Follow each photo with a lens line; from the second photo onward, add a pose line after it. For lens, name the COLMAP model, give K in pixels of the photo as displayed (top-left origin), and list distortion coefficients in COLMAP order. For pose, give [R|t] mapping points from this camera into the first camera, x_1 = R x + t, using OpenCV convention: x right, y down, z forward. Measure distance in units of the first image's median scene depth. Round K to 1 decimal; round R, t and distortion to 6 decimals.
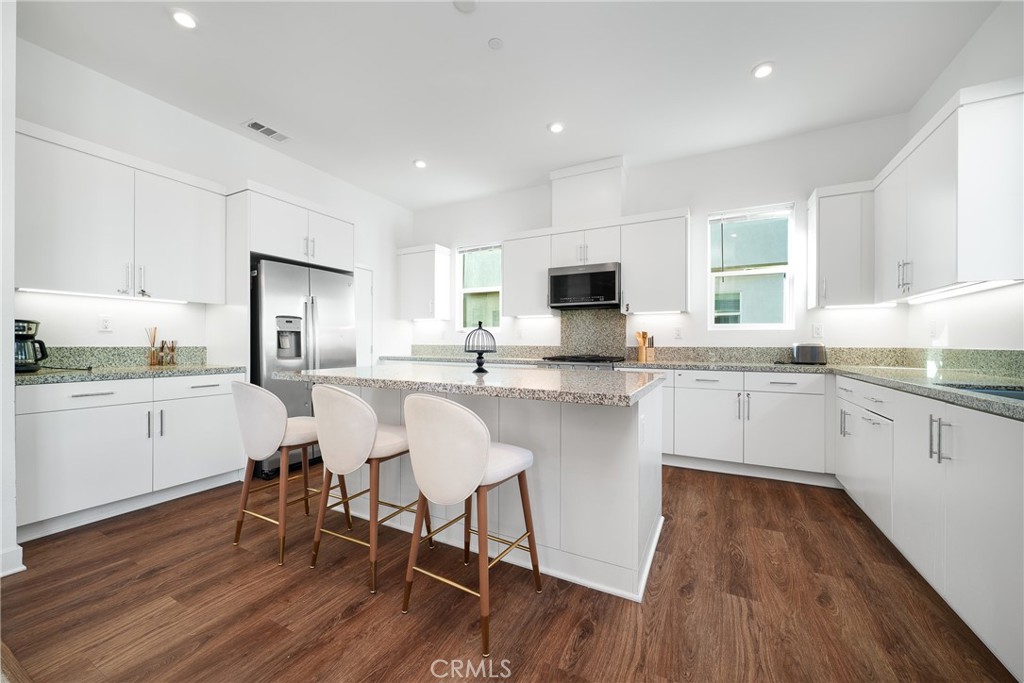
lens RADIAL K [[391.9, 0, 510.9], [0, 391.9, 345.2], [0, 0, 1]] dist [0.000799, 0.000027]
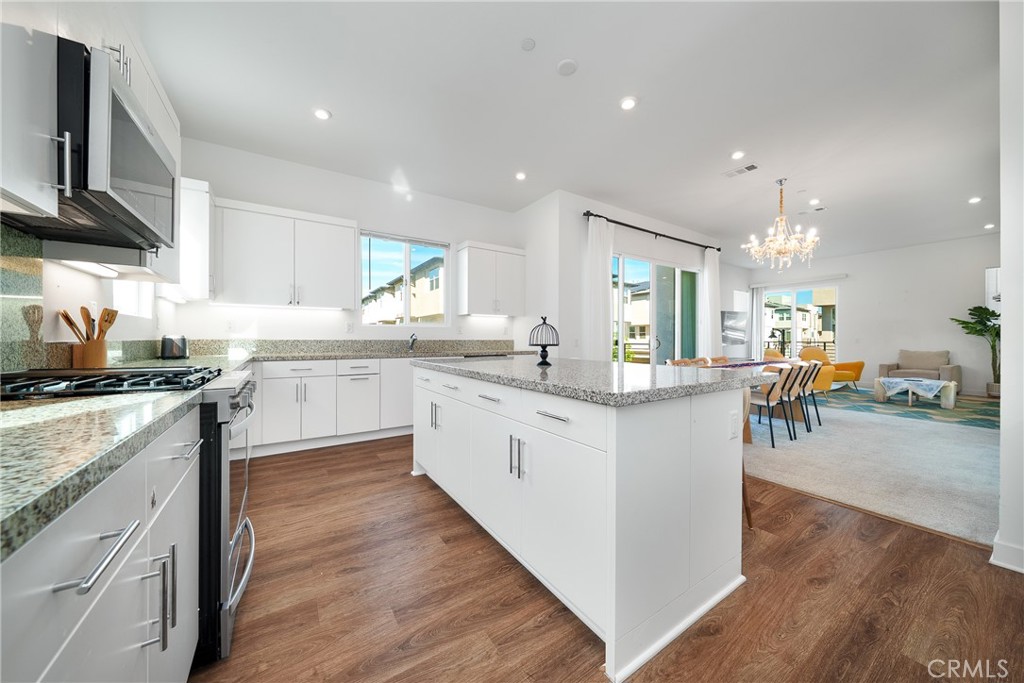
lens RADIAL K [[350.6, 0, 512.3], [0, 350.6, 340.7], [0, 0, 1]] dist [-0.000319, -0.000036]
pose [[-0.873710, -0.005240, 0.486419, -0.430101], [-0.006170, 0.999981, -0.000310, 0.003943], [-0.486408, -0.003272, -0.873726, 1.729678]]
